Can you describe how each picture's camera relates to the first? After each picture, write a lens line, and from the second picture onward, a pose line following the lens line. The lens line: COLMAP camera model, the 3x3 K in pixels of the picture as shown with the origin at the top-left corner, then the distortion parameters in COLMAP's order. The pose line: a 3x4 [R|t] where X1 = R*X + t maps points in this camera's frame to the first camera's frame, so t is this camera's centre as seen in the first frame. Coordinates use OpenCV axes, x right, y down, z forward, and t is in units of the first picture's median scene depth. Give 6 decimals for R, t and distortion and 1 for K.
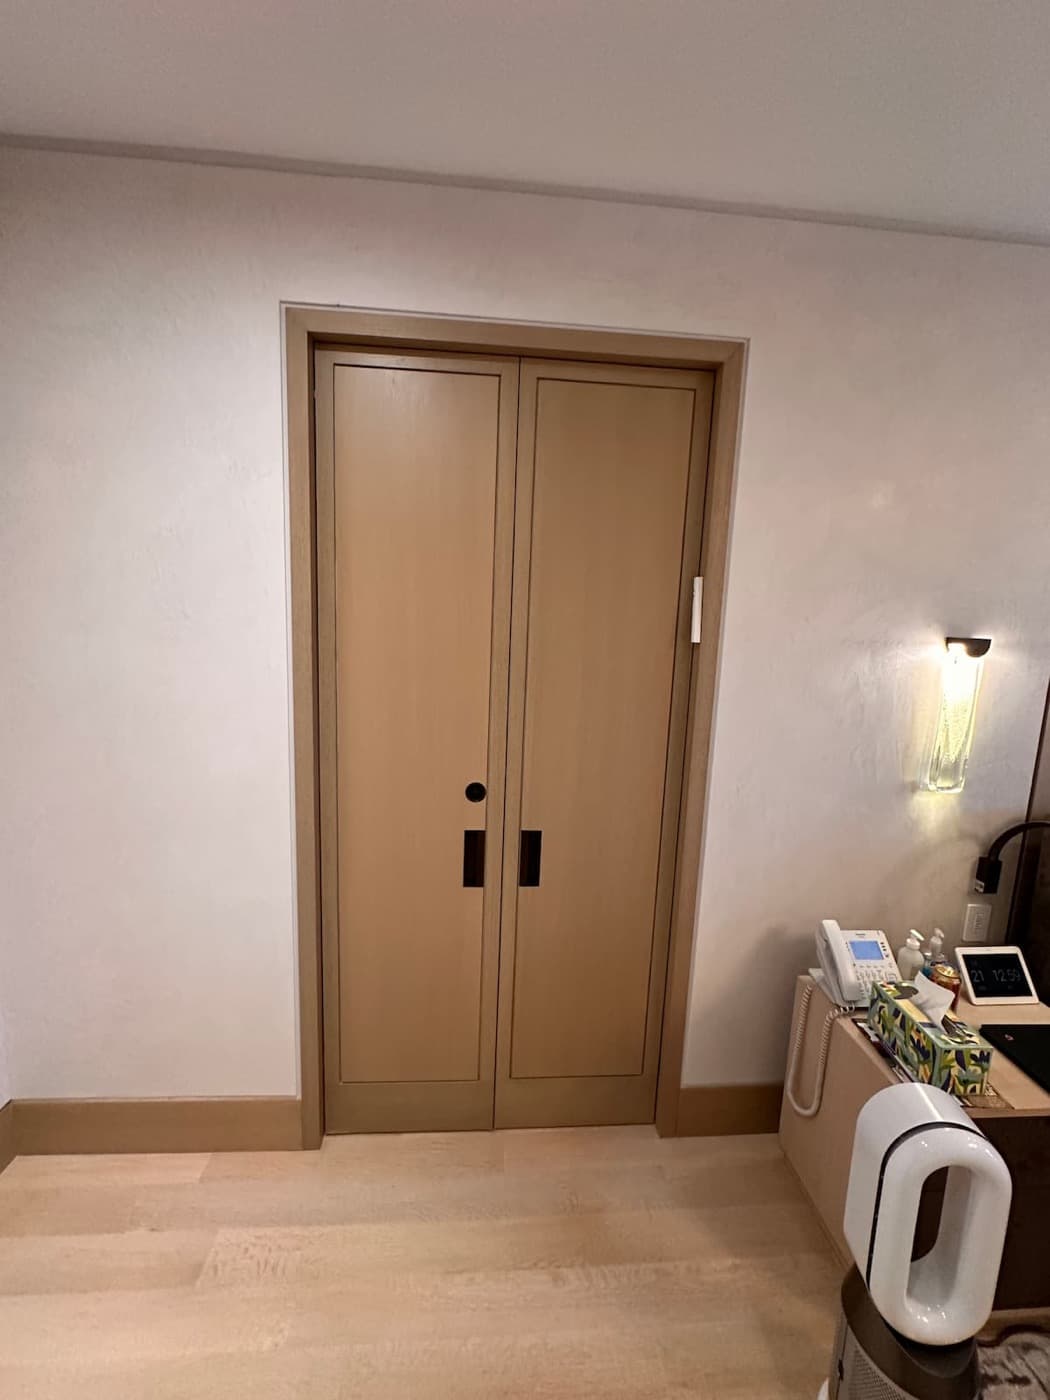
lens RADIAL K [[557.1, 0, 523.4], [0, 557.1, 698.5], [0, 0, 1]] dist [-0.006991, 0.000831]
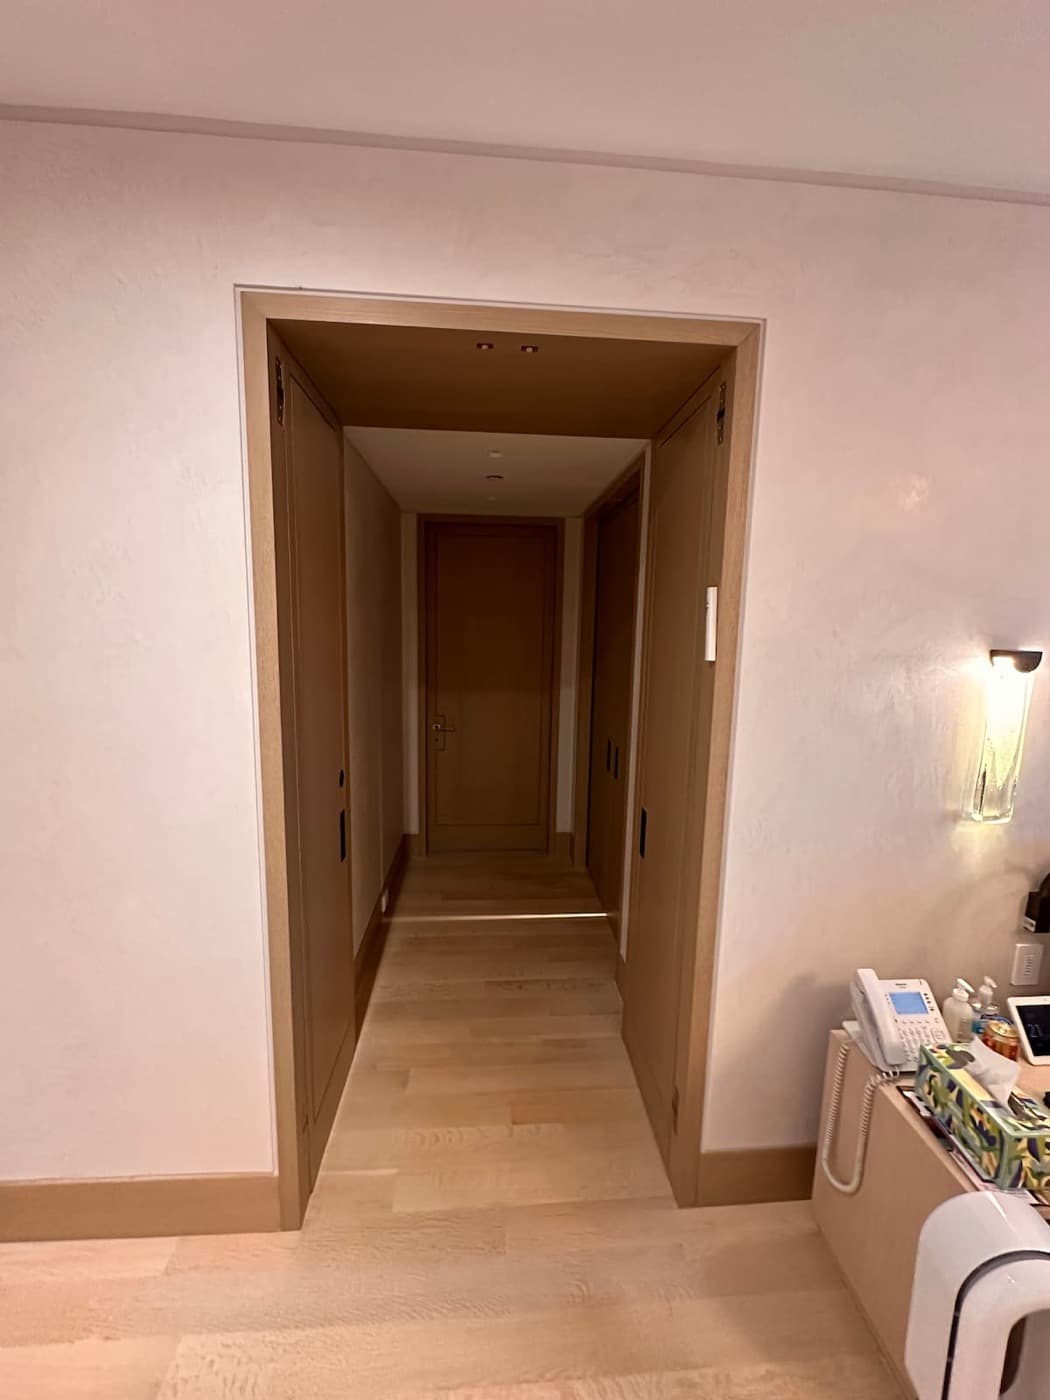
lens RADIAL K [[557.1, 0, 524.4], [0, 557.1, 698.9], [0, 0, 1]] dist [-0.006991, 0.000831]
pose [[0.999867, -0.016149, -0.002324, 0.013038], [0.016134, 0.999849, -0.006511, -0.039185], [0.002429, 0.006473, 0.999976, 0.110070]]
